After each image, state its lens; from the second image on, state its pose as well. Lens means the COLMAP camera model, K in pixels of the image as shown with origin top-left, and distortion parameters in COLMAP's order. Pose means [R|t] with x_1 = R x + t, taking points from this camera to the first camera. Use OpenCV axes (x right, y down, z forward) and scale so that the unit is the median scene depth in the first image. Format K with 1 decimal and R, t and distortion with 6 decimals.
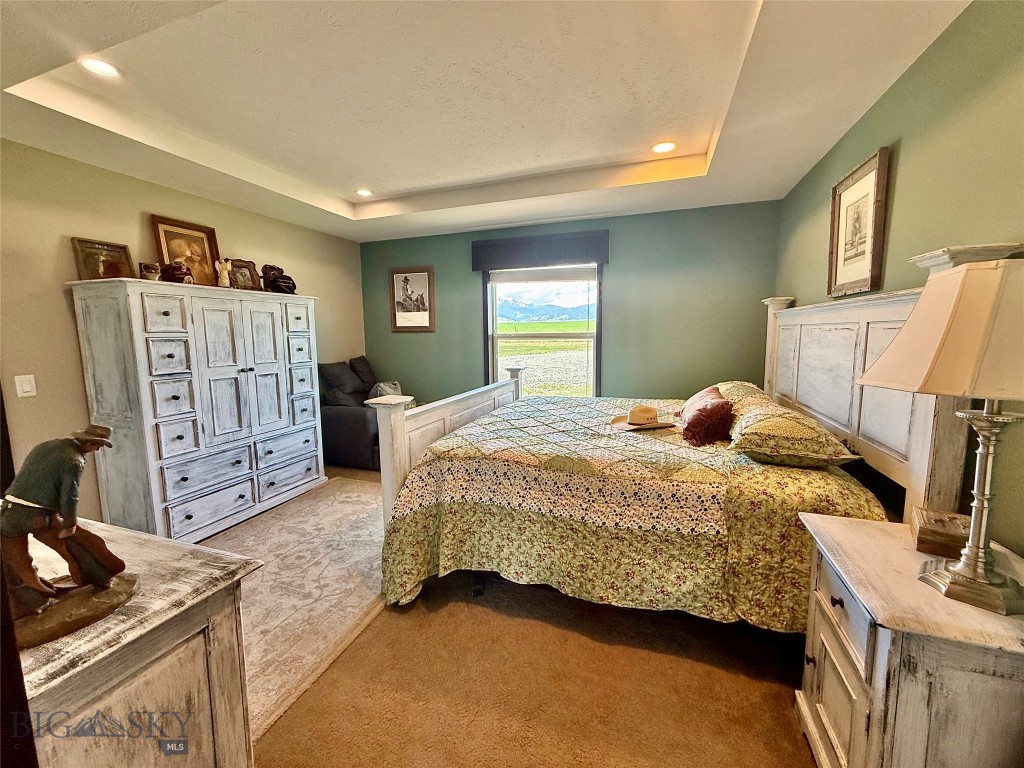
lens RADIAL K [[410.7, 0, 512.0], [0, 410.7, 384.0], [0, 0, 1]] dist [-0.000817, 0.000080]
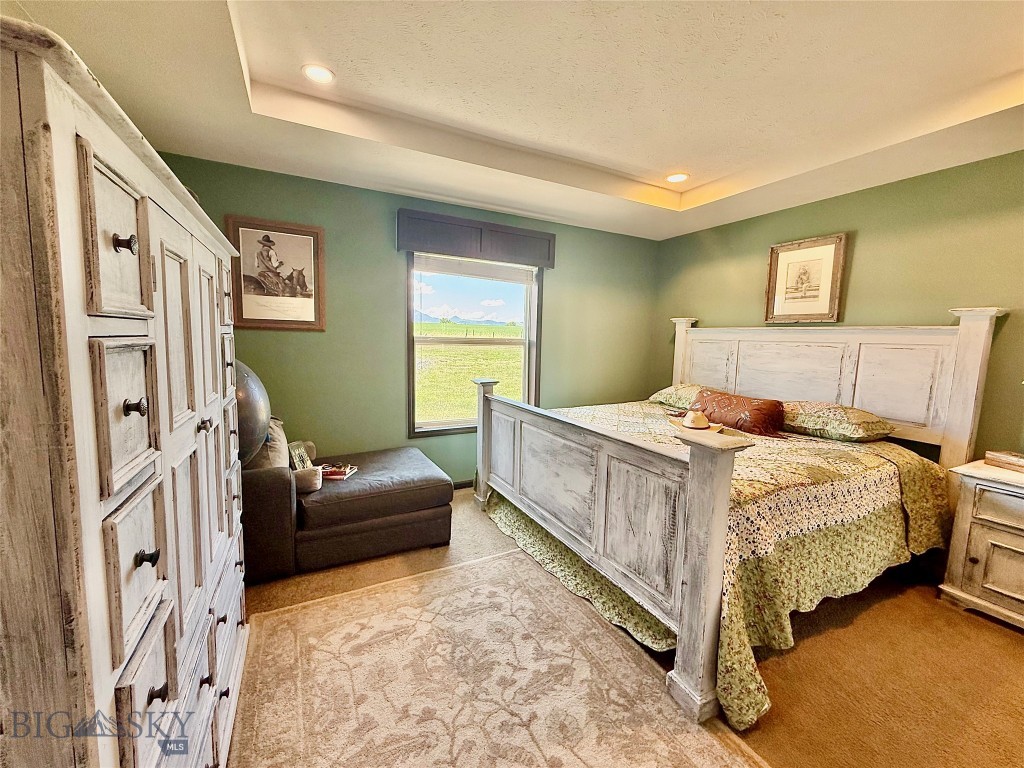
lens RADIAL K [[410.7, 0, 512.0], [0, 410.7, 384.0], [0, 0, 1]] dist [-0.000817, 0.000080]
pose [[0.683227, -0.052769, 0.728297, -0.534843], [0.057761, 0.998166, 0.018136, -0.044560], [-0.727918, 0.029676, 0.685022, 0.400702]]
